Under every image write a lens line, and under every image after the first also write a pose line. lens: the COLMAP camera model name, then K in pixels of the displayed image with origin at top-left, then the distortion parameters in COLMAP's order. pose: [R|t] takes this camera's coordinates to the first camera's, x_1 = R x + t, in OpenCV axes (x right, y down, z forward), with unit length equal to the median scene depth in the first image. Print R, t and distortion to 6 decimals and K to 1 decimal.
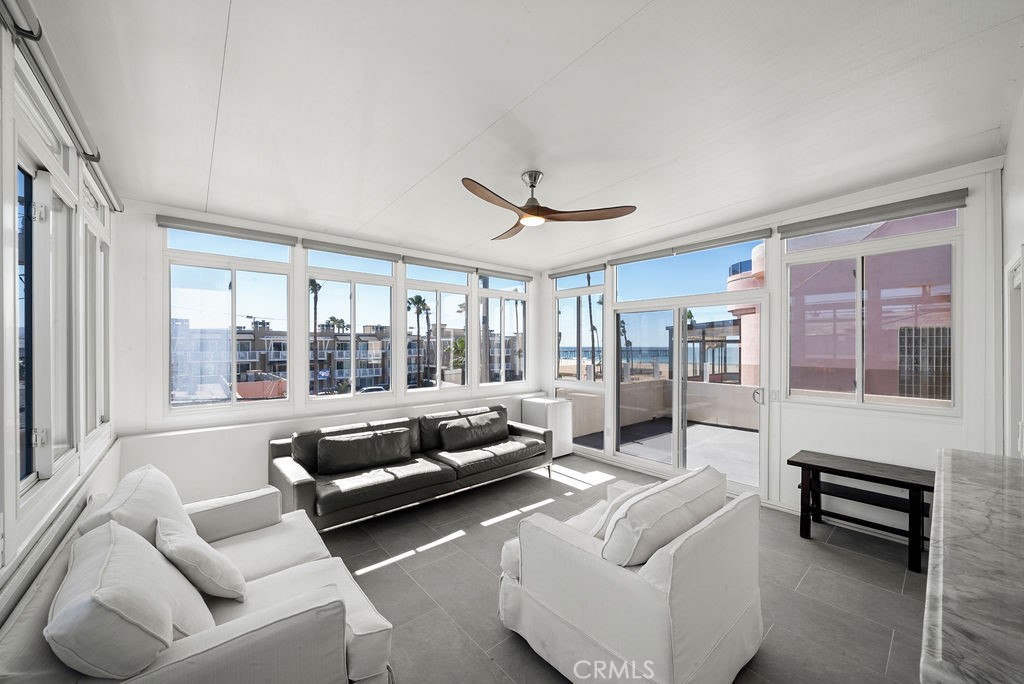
lens RADIAL K [[372.8, 0, 509.9], [0, 372.8, 347.7], [0, 0, 1]] dist [-0.001157, 0.000091]
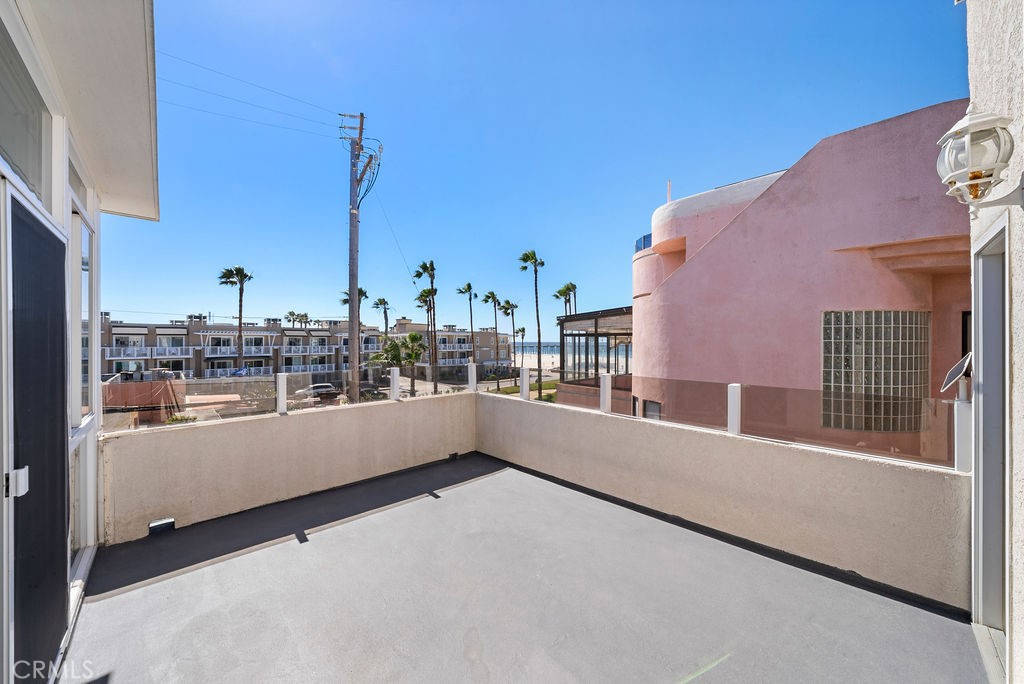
lens RADIAL K [[356.8, 0, 510.8], [0, 356.8, 343.0], [0, 0, 1]] dist [-0.012823, -0.000642]
pose [[0.998542, -0.000047, 0.053981, 0.075652], [0.000038, 1.000000, 0.000167, 0.000058], [-0.053981, -0.000164, 0.998542, 0.066950]]
